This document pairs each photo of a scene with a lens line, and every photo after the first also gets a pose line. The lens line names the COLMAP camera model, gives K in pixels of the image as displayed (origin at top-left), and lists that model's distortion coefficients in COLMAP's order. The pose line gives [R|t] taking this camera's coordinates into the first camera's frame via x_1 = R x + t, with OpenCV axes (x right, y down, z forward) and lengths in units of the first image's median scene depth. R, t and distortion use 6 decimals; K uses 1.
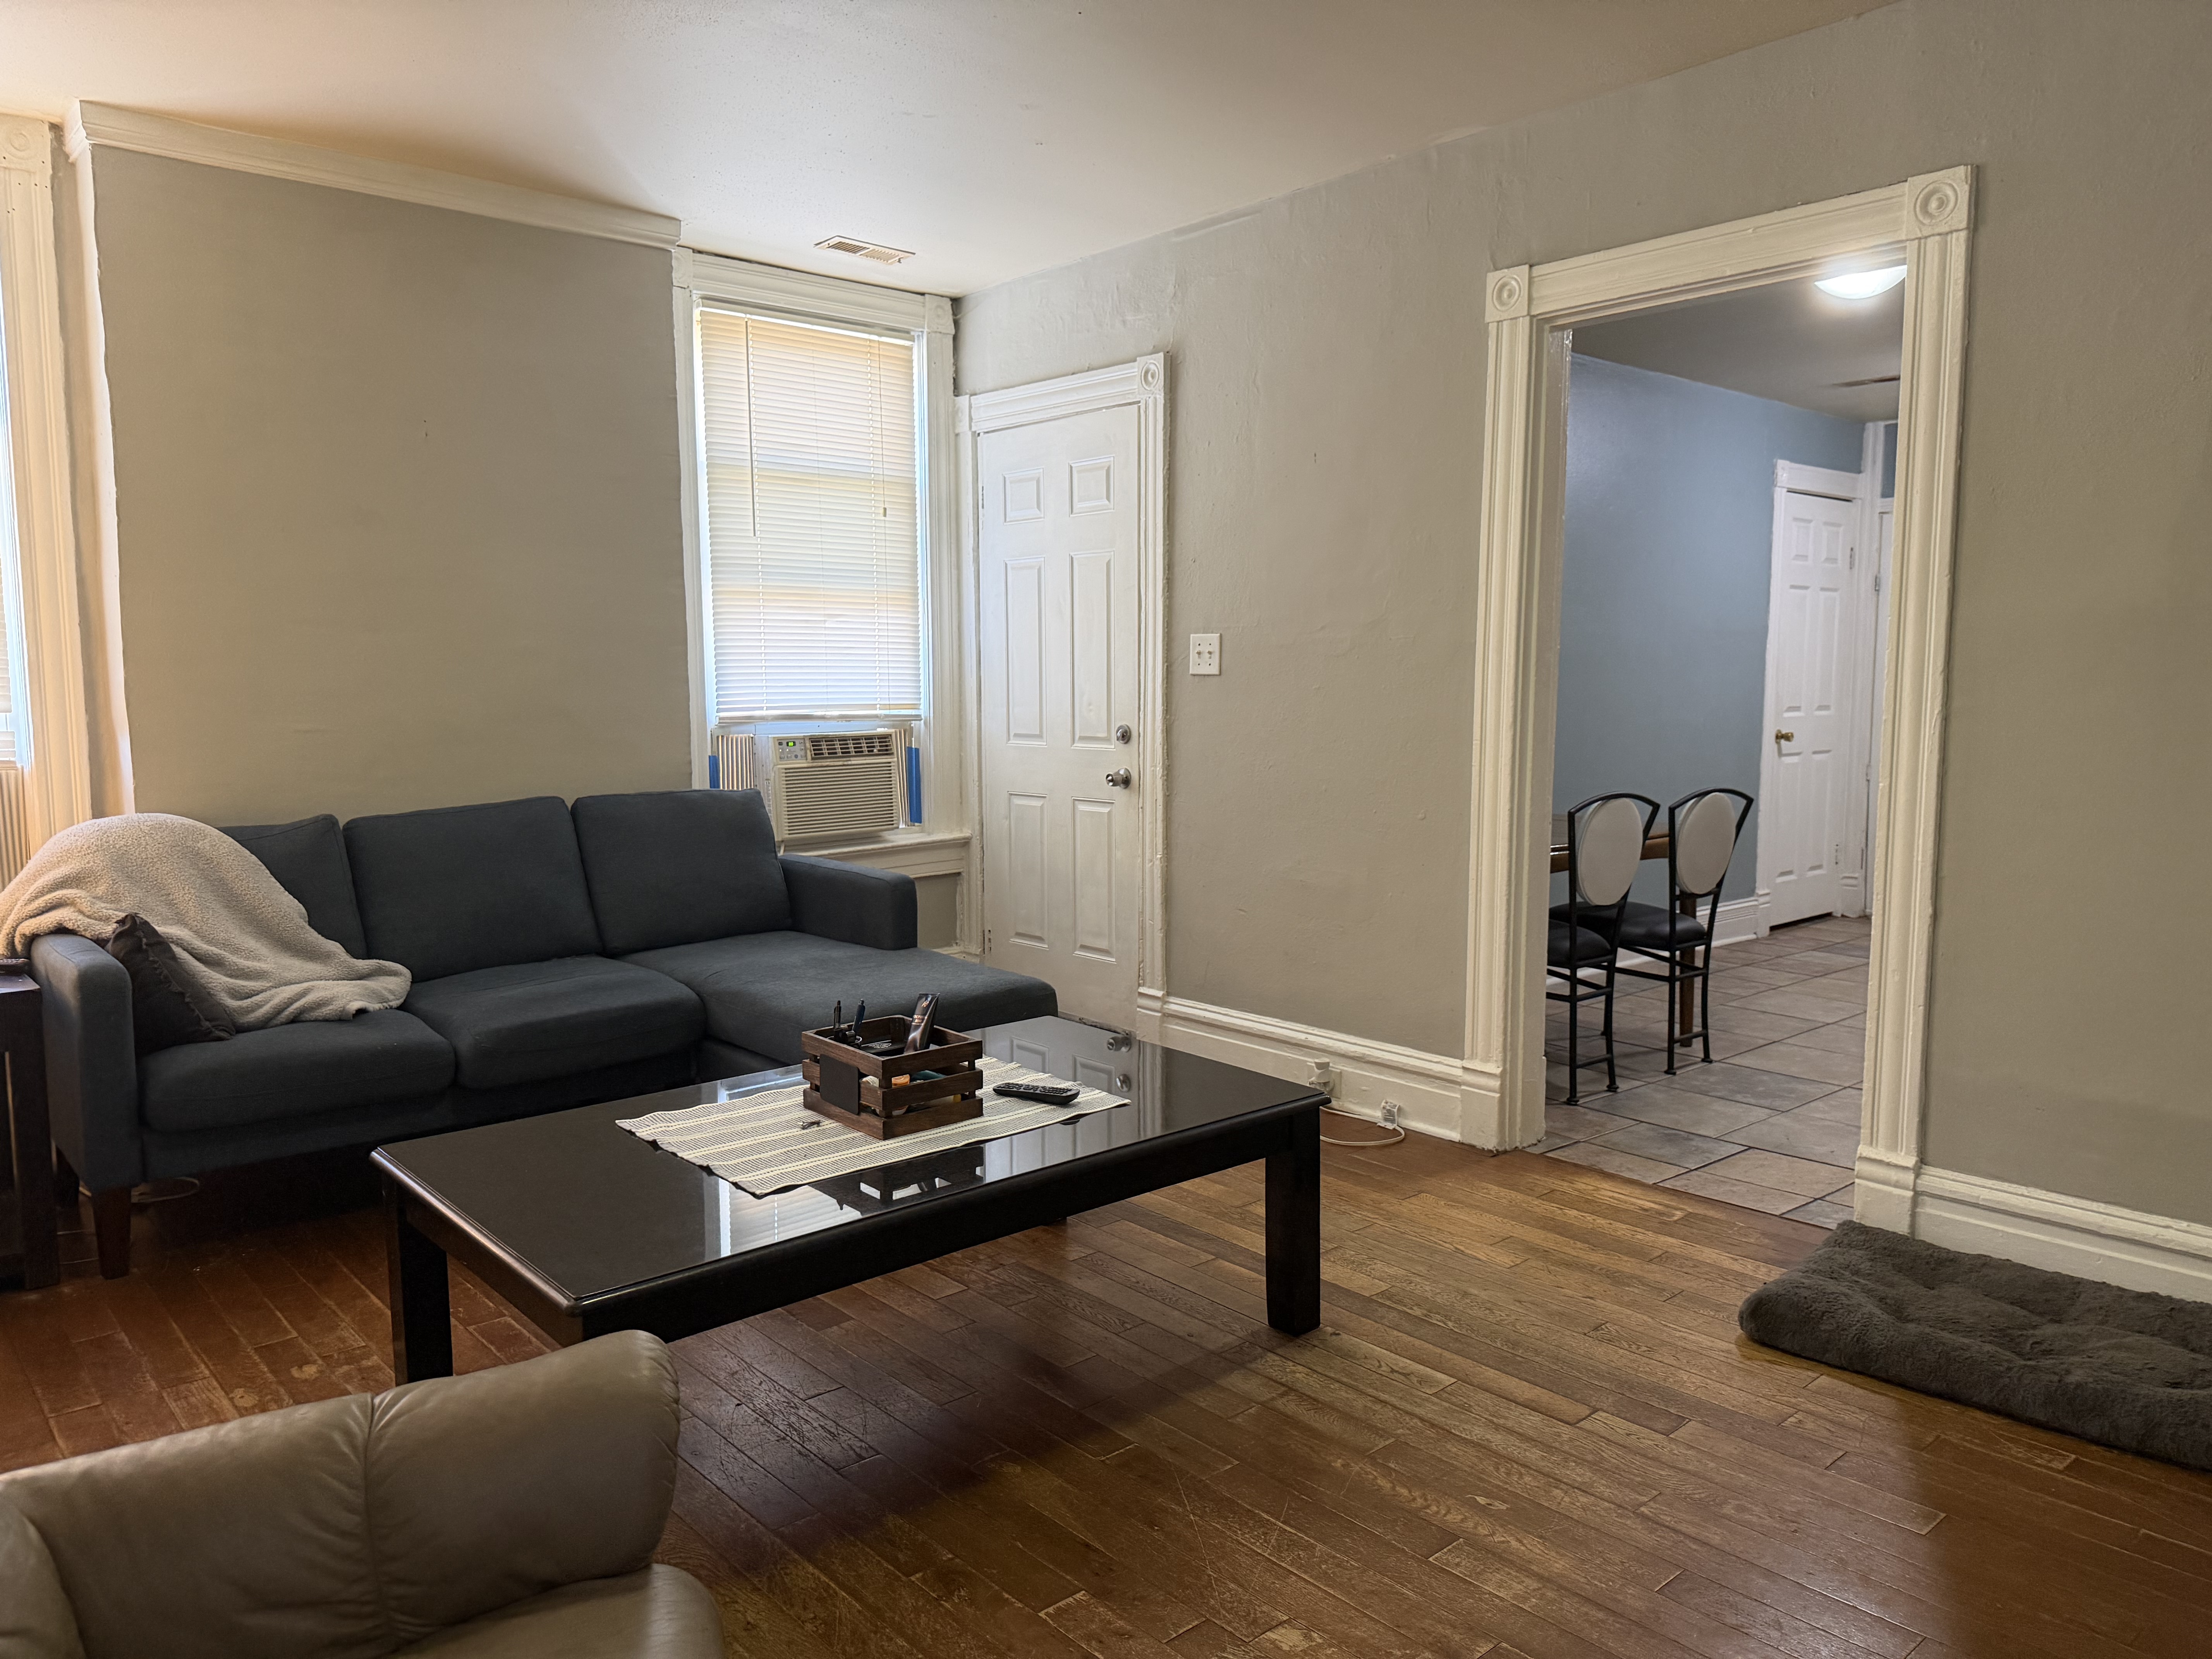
lens RADIAL K [[1558.1, 0, 1109.8], [0, 1558.1, 842.8], [0, 0, 1]] dist [0.002775, -0.002947]
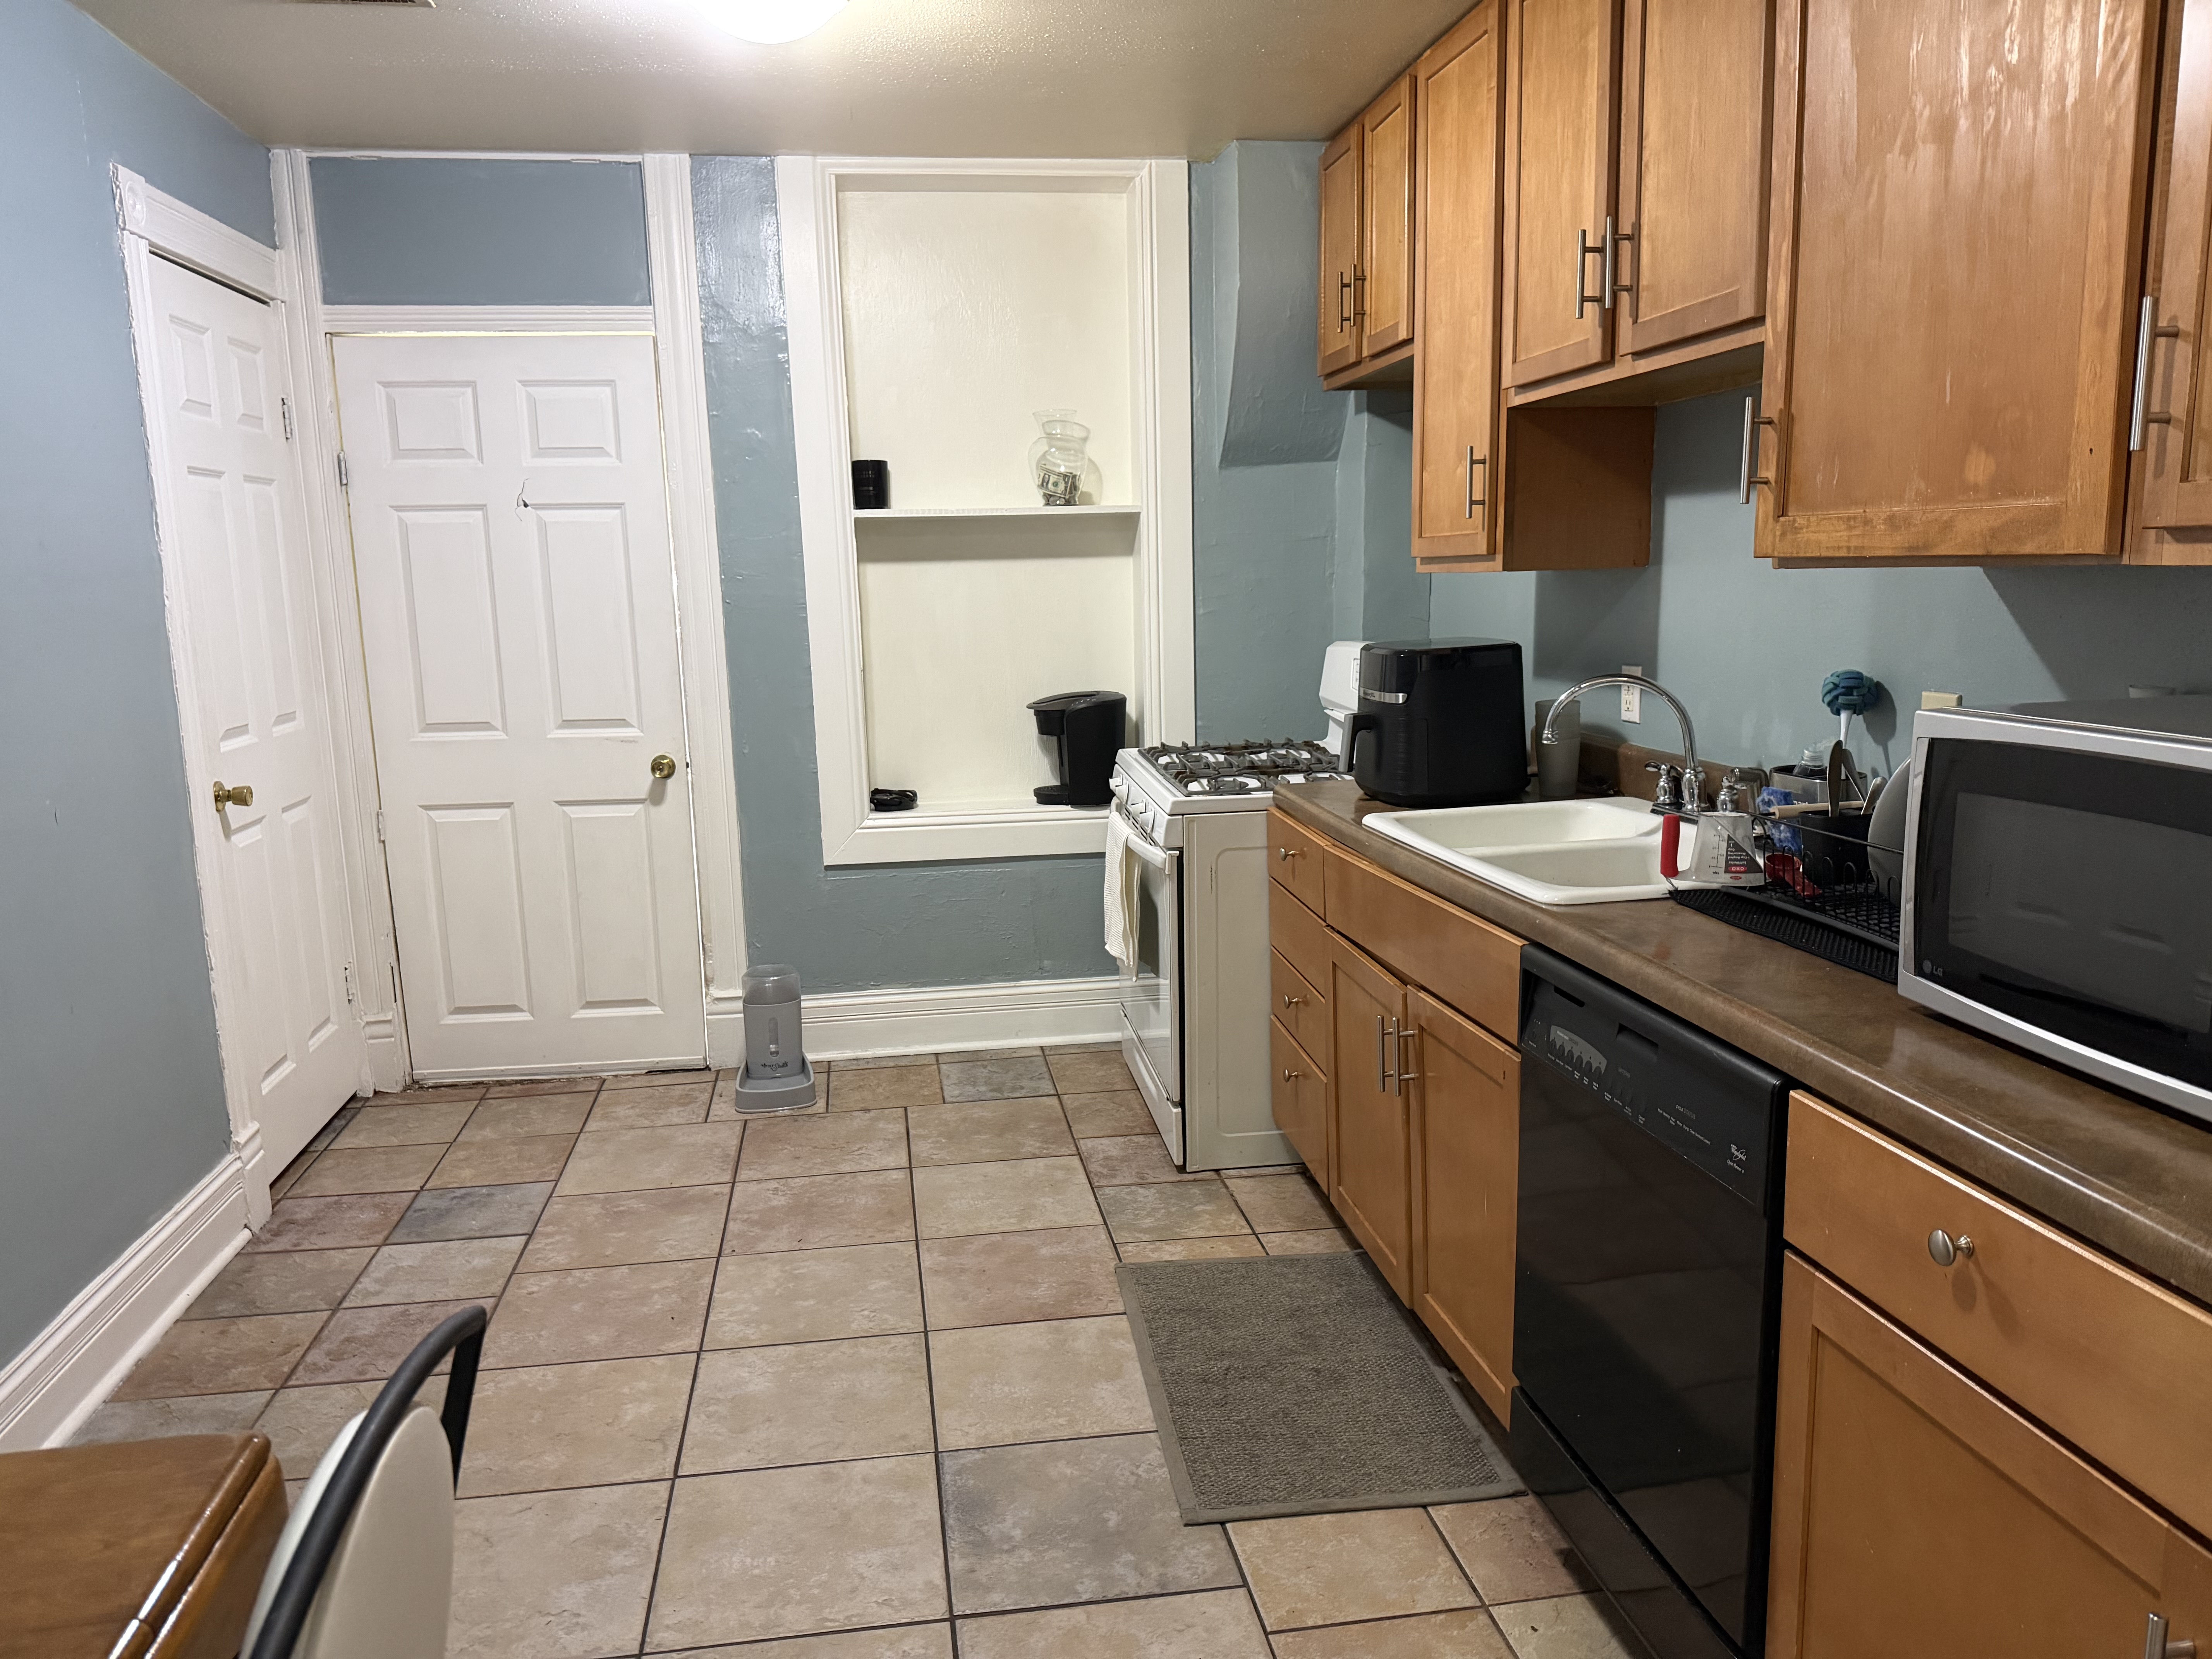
lens RADIAL K [[1558.1, 0, 1088.9], [0, 1558.1, 837.7], [0, 0, 1]] dist [0.002775, -0.002947]
pose [[0.542063, -0.159108, 0.825138, 0.190504], [0.116112, 0.986675, 0.113978, -0.081545], [-0.832277, 0.034025, 0.553314, 0.545599]]
